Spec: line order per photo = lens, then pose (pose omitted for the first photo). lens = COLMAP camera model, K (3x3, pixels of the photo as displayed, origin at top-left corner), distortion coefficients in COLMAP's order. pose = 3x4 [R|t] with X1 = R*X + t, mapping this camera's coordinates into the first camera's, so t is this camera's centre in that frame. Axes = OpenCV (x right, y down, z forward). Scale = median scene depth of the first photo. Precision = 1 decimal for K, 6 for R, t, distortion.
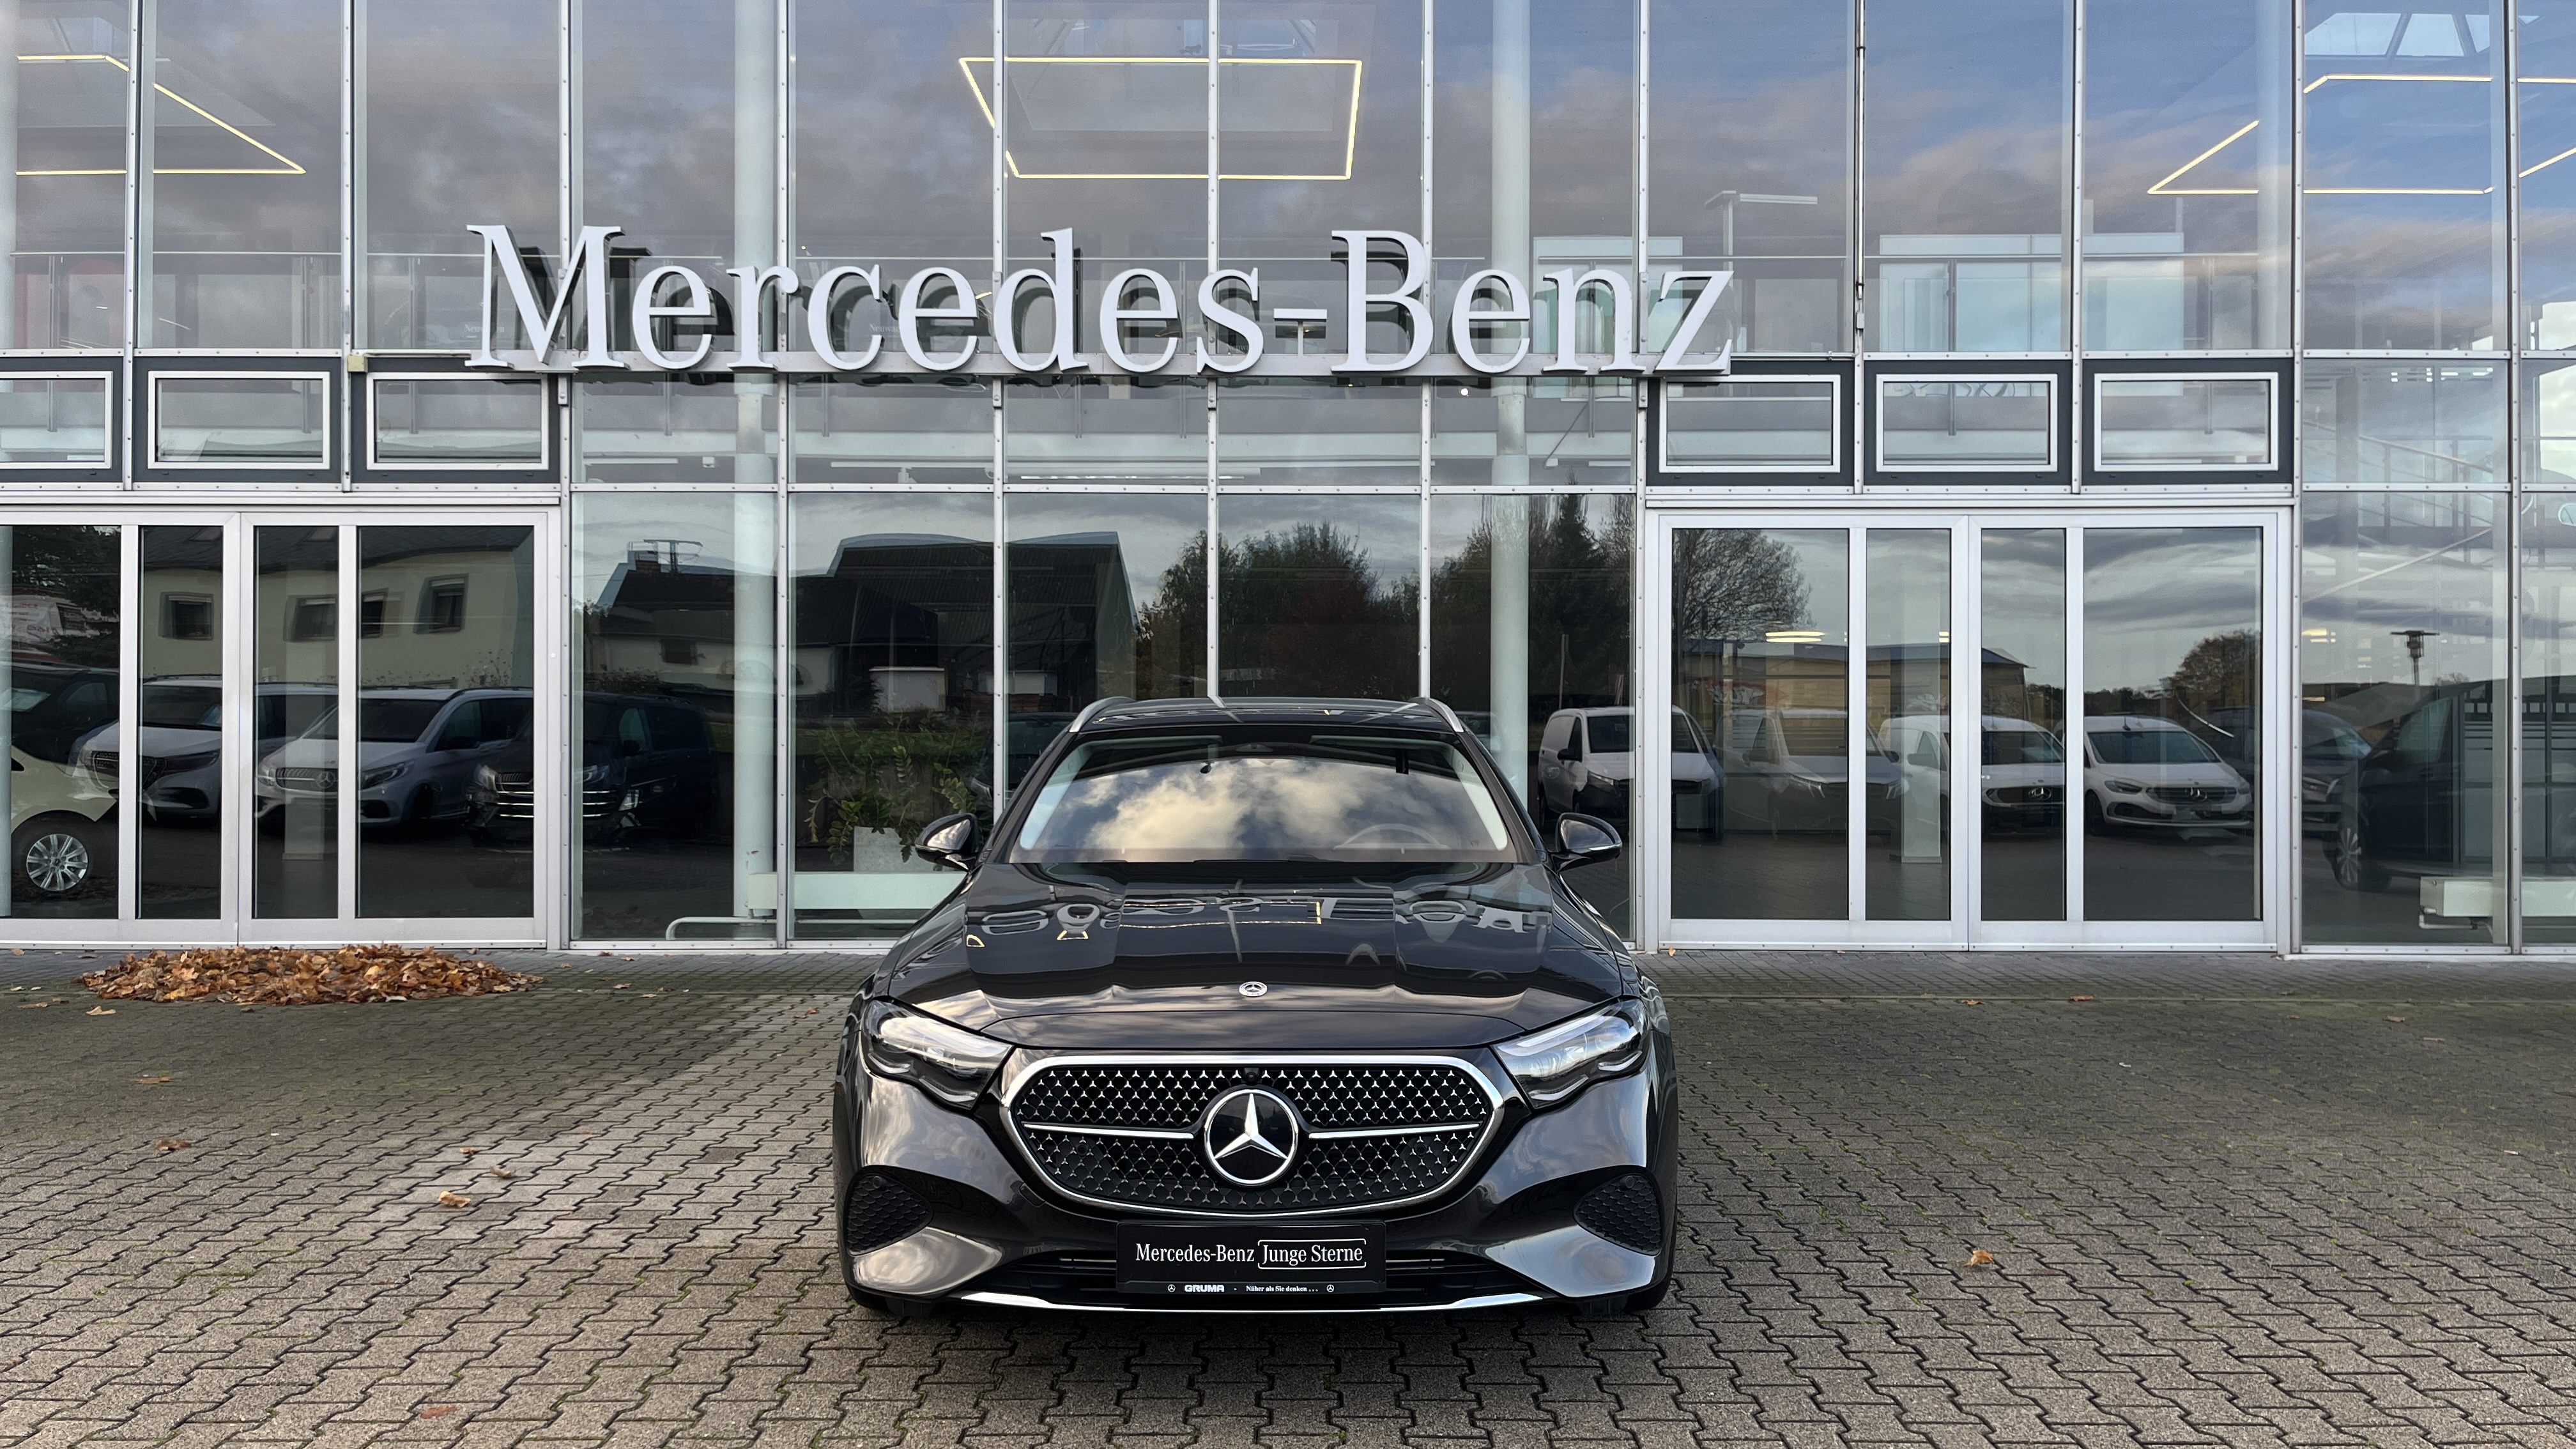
lens RADIAL K [[1932.6, 0, 1288.0], [0, 1932.6, 724.5], [0, 0, 1]] dist [0.035414, -0.000343]
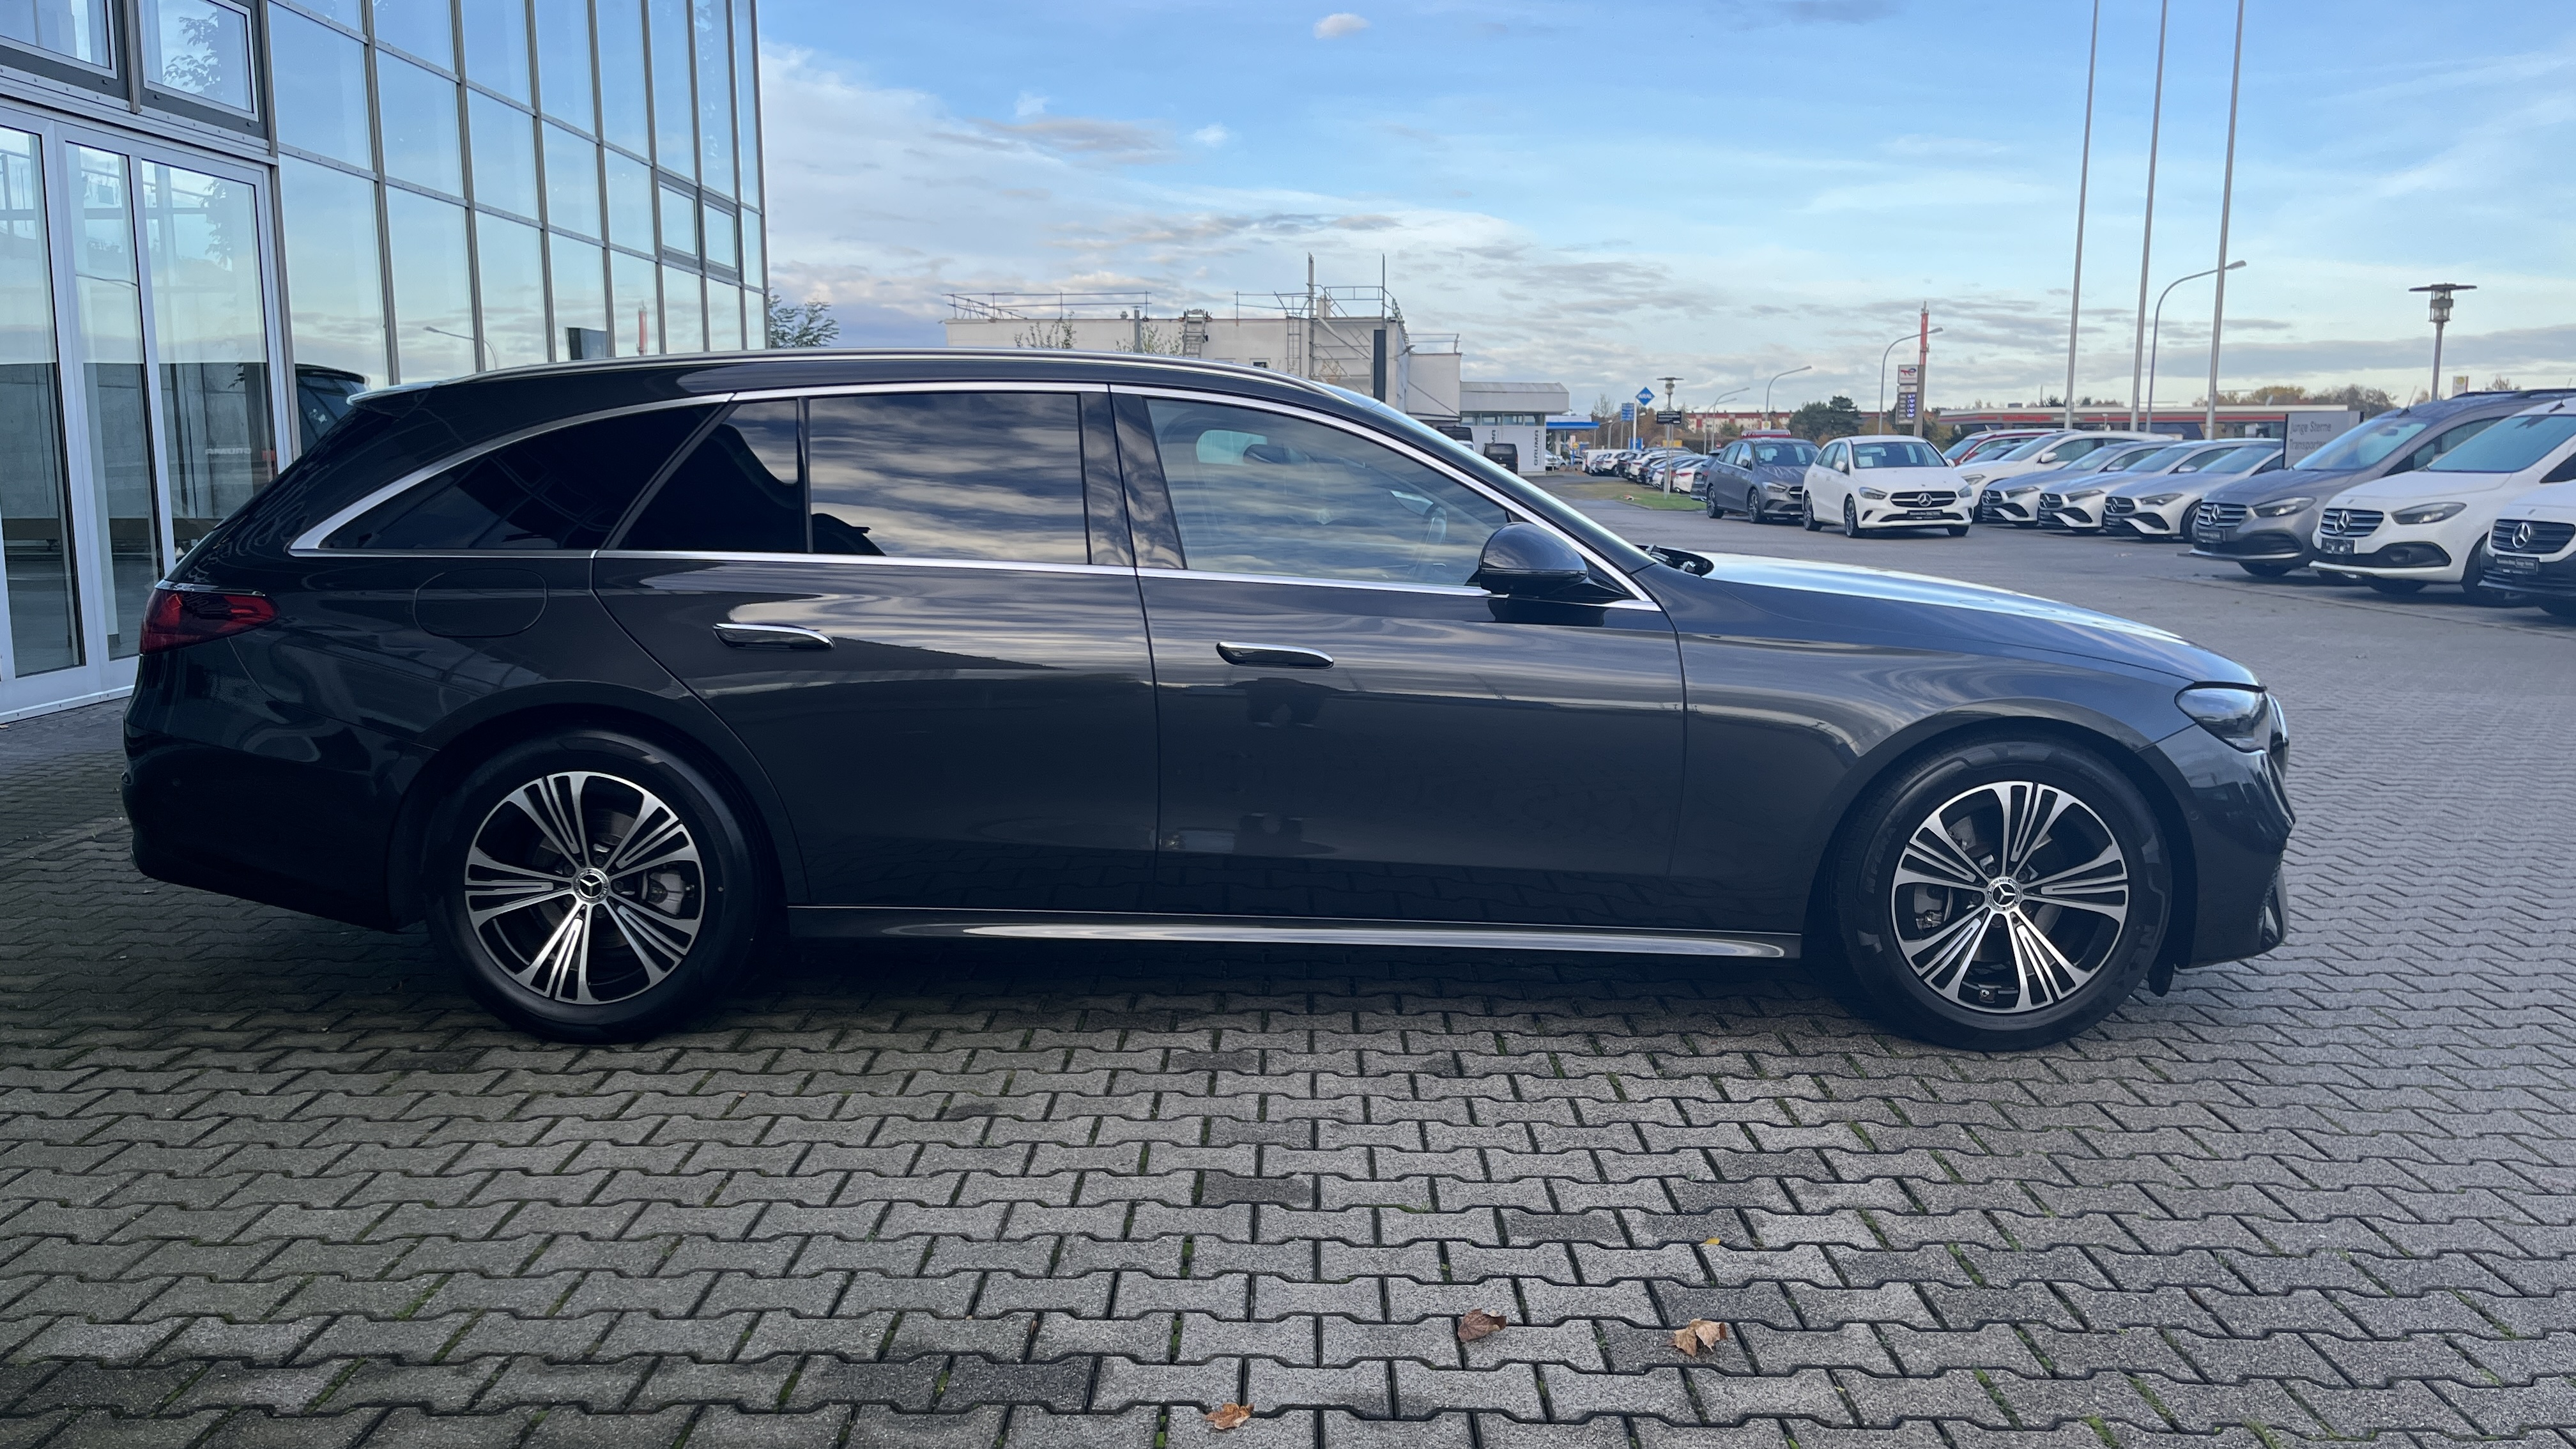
lens RADIAL K [[1932.9, 0, 1319.6], [0, 1932.9, 765.8], [0, 0, 1]] dist [0.020851, -0.006698]
pose [[-0.006850, -0.161160, 0.986905, -1.152725], [-0.012740, 0.986862, 0.161064, 0.030348], [-0.999895, -0.011470, -0.008813, 1.429217]]
